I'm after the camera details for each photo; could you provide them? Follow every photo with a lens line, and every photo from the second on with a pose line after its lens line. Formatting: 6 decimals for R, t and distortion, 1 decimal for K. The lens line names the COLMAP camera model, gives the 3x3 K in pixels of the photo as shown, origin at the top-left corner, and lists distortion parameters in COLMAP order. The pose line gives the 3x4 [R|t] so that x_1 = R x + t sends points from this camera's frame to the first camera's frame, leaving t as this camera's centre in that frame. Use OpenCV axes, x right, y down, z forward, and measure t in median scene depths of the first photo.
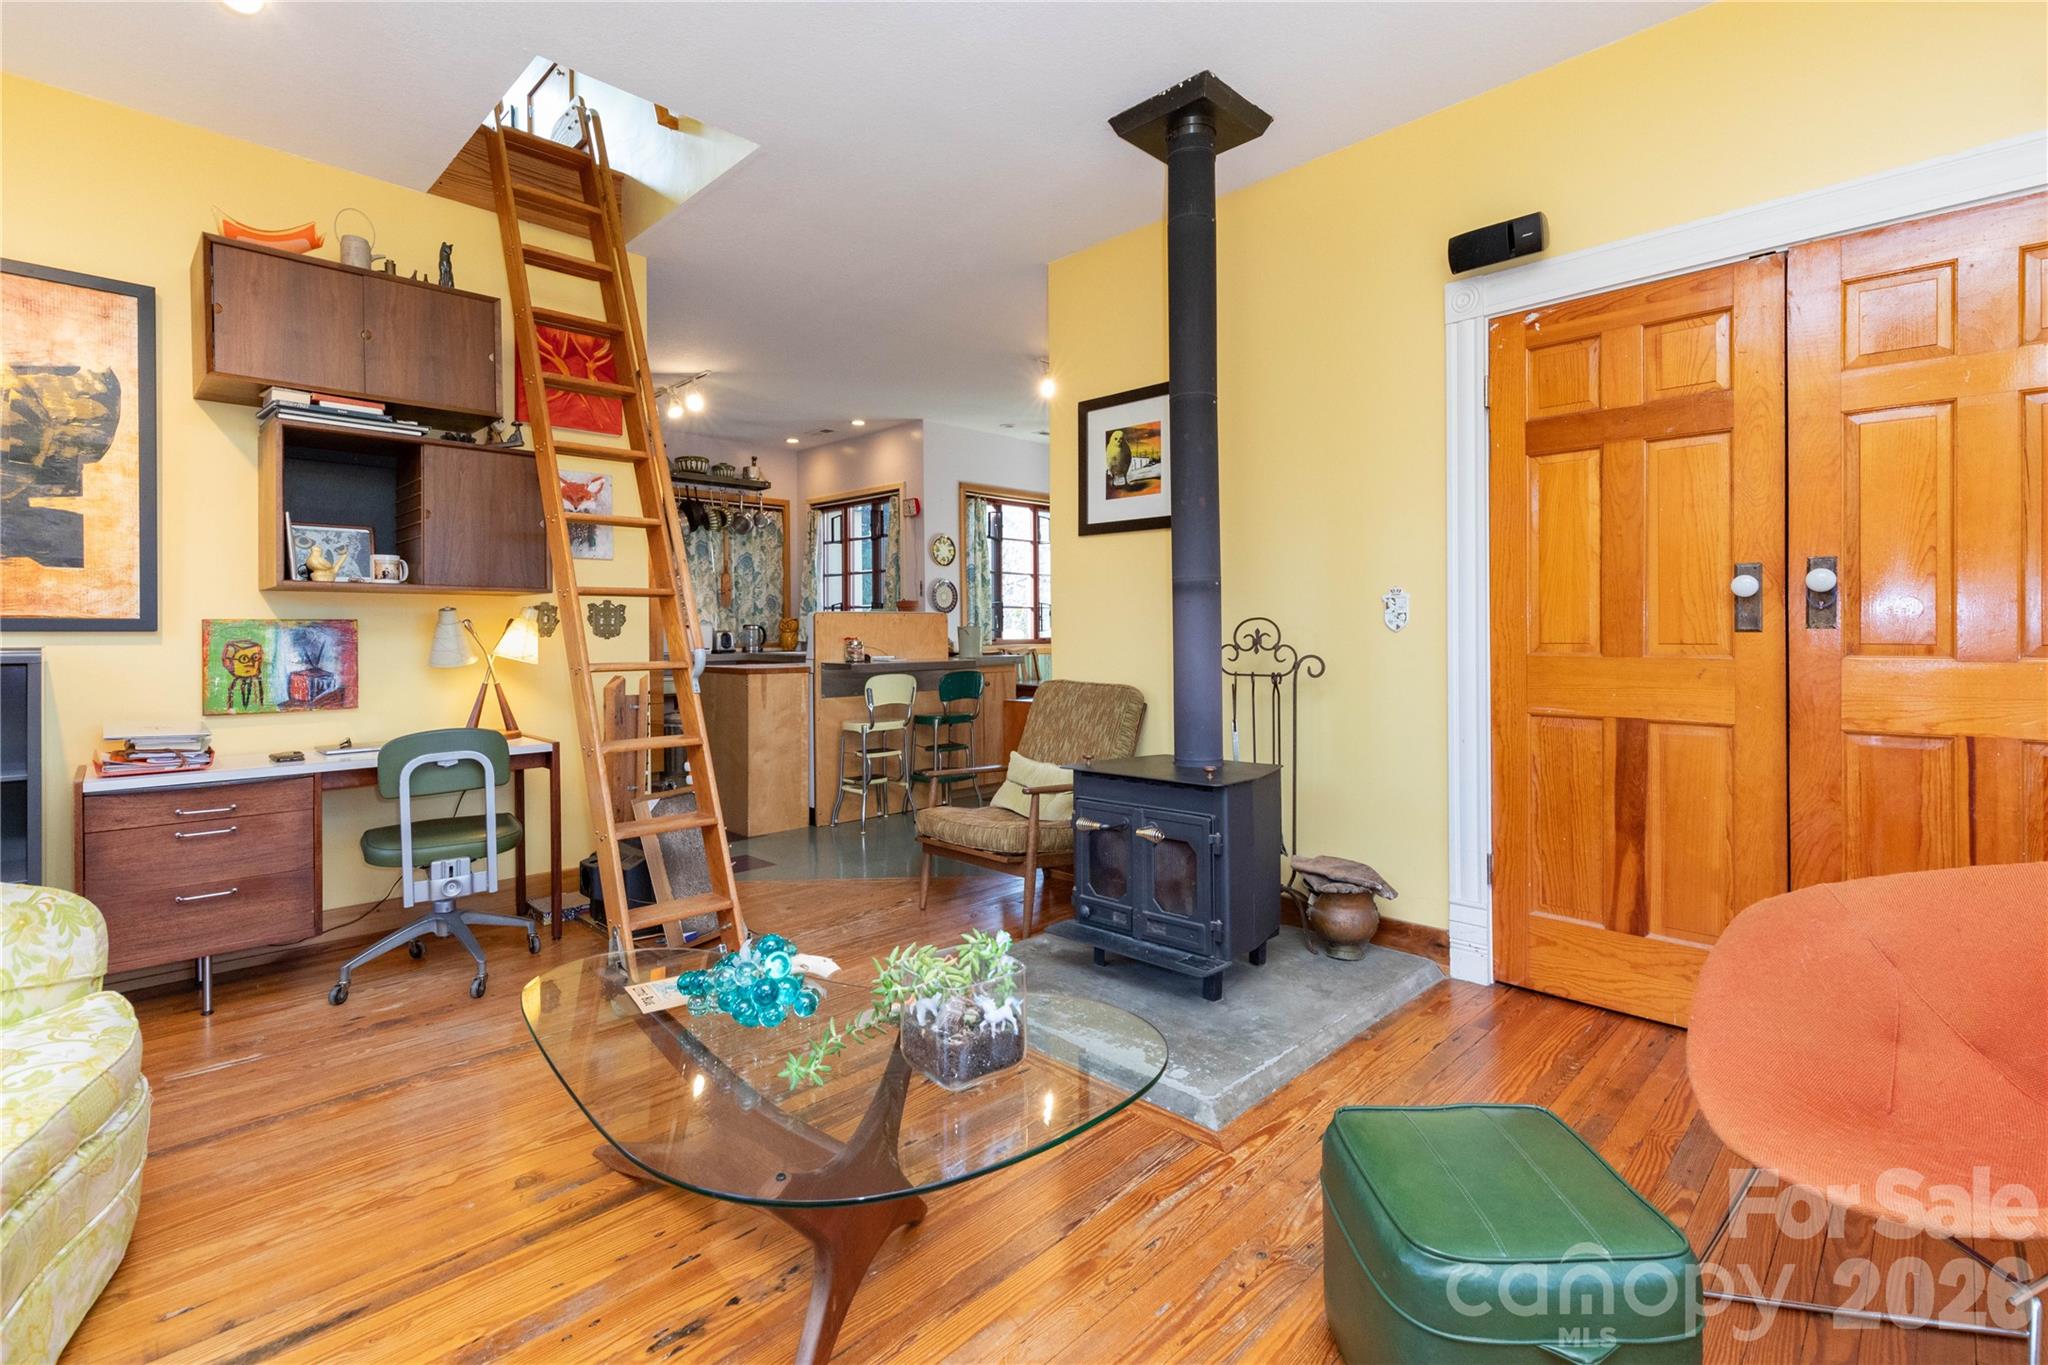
lens RADIAL K [[934.4, 0, 1021.4], [0, 934.4, 665.4], [0, 0, 1]] dist [0.000017, -0.000002]
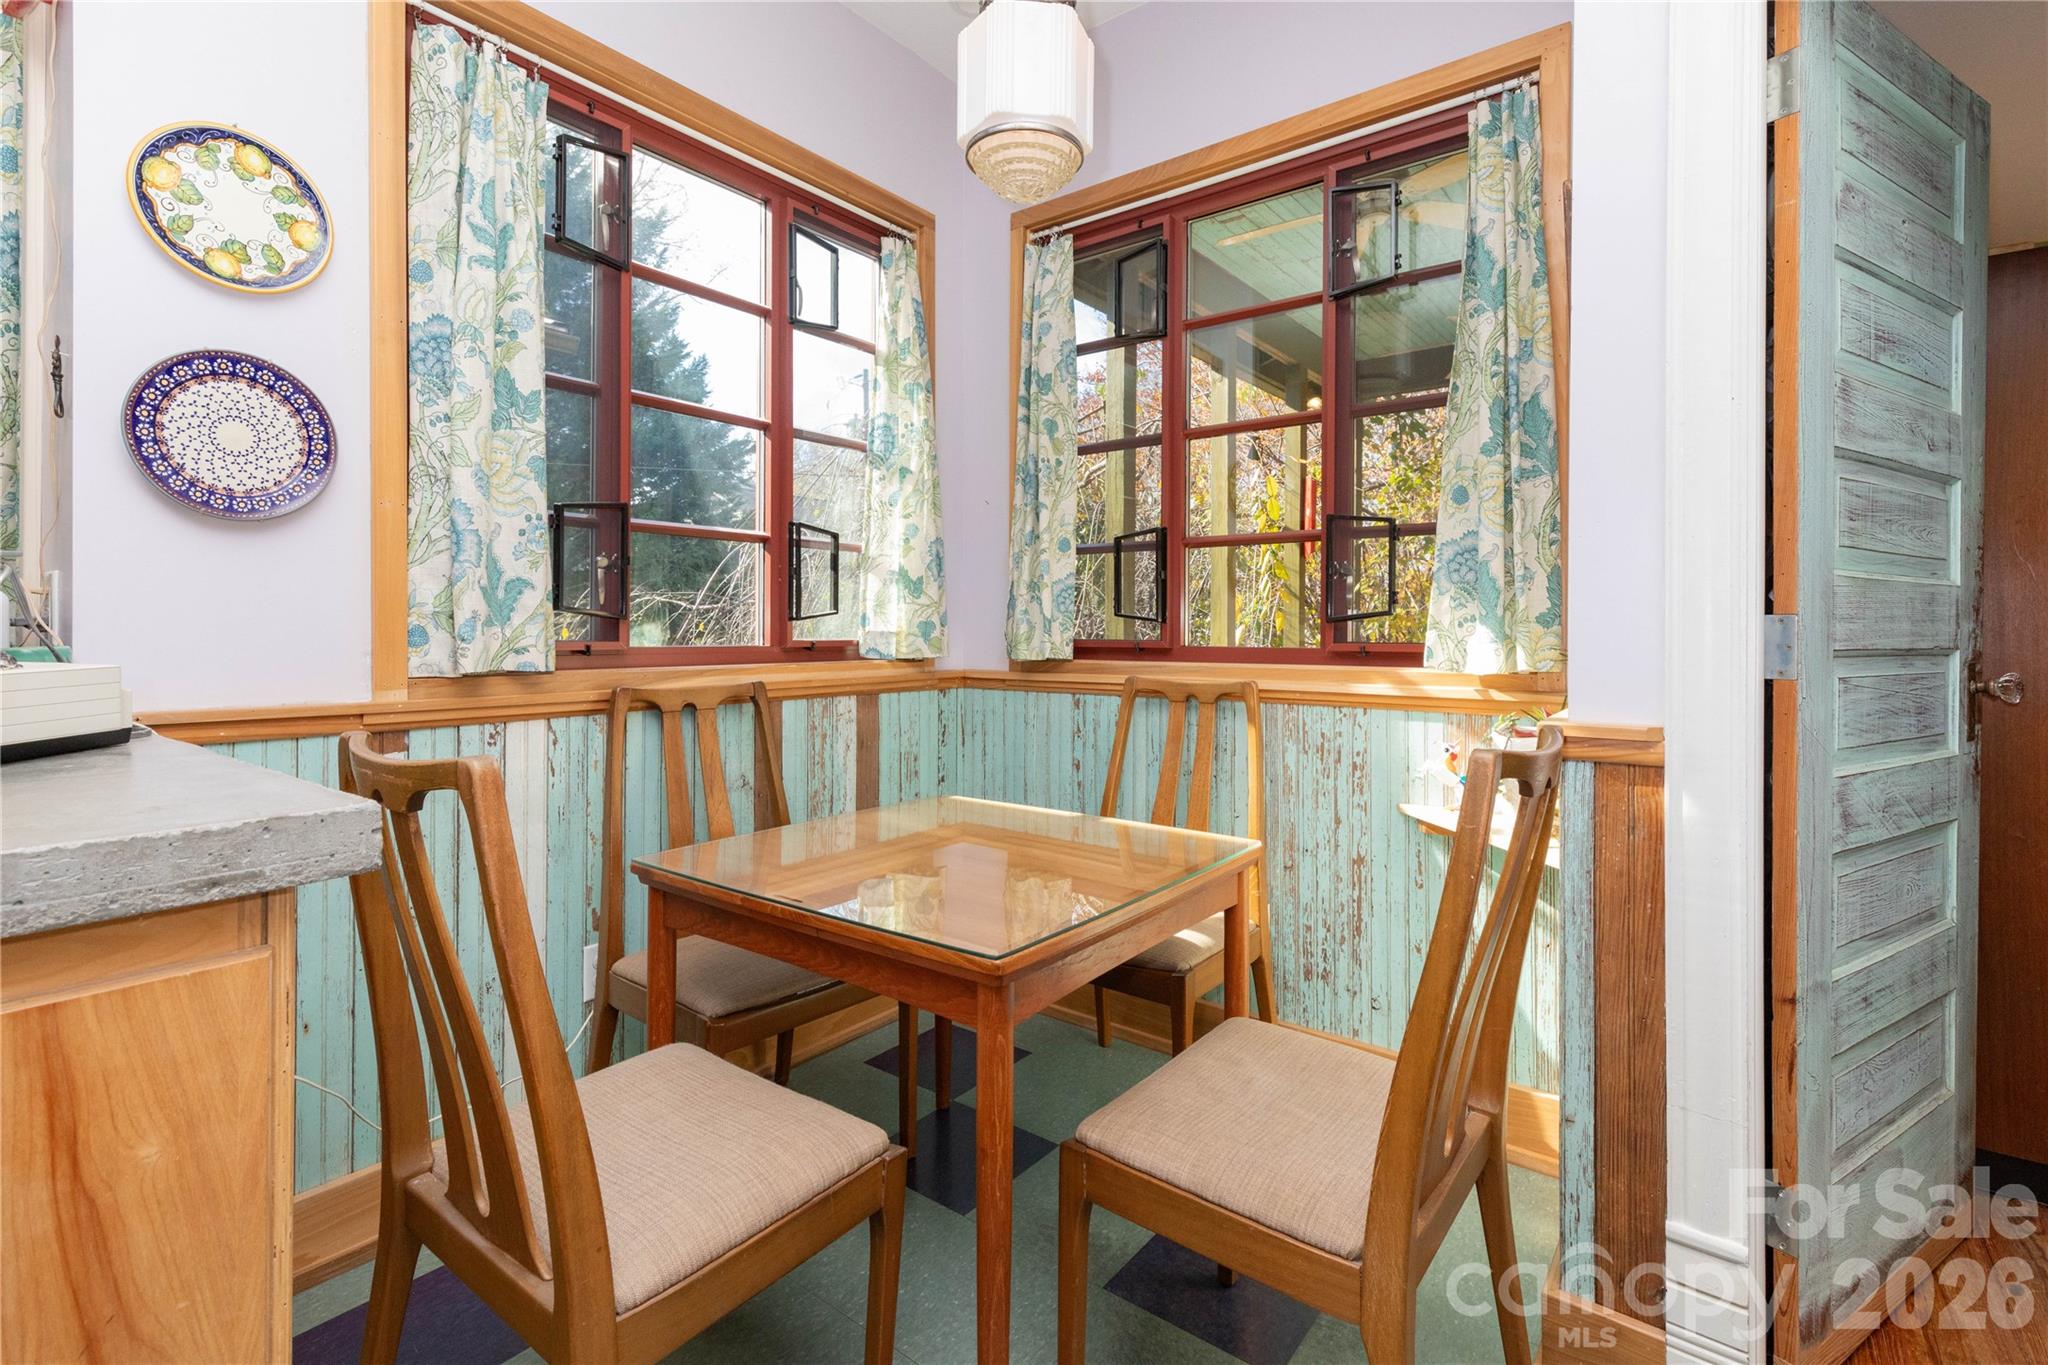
lens RADIAL K [[934.4, 0, 1027.7], [0, 934.4, 661.9], [0, 0, 1]] dist [0.000017, -0.000002]
pose [[0.992964, -0.003849, 0.118351, 0.057913], [0.003959, 0.999992, -0.000700, -0.023482], [-0.118347, 0.001164, 0.992972, 0.720792]]
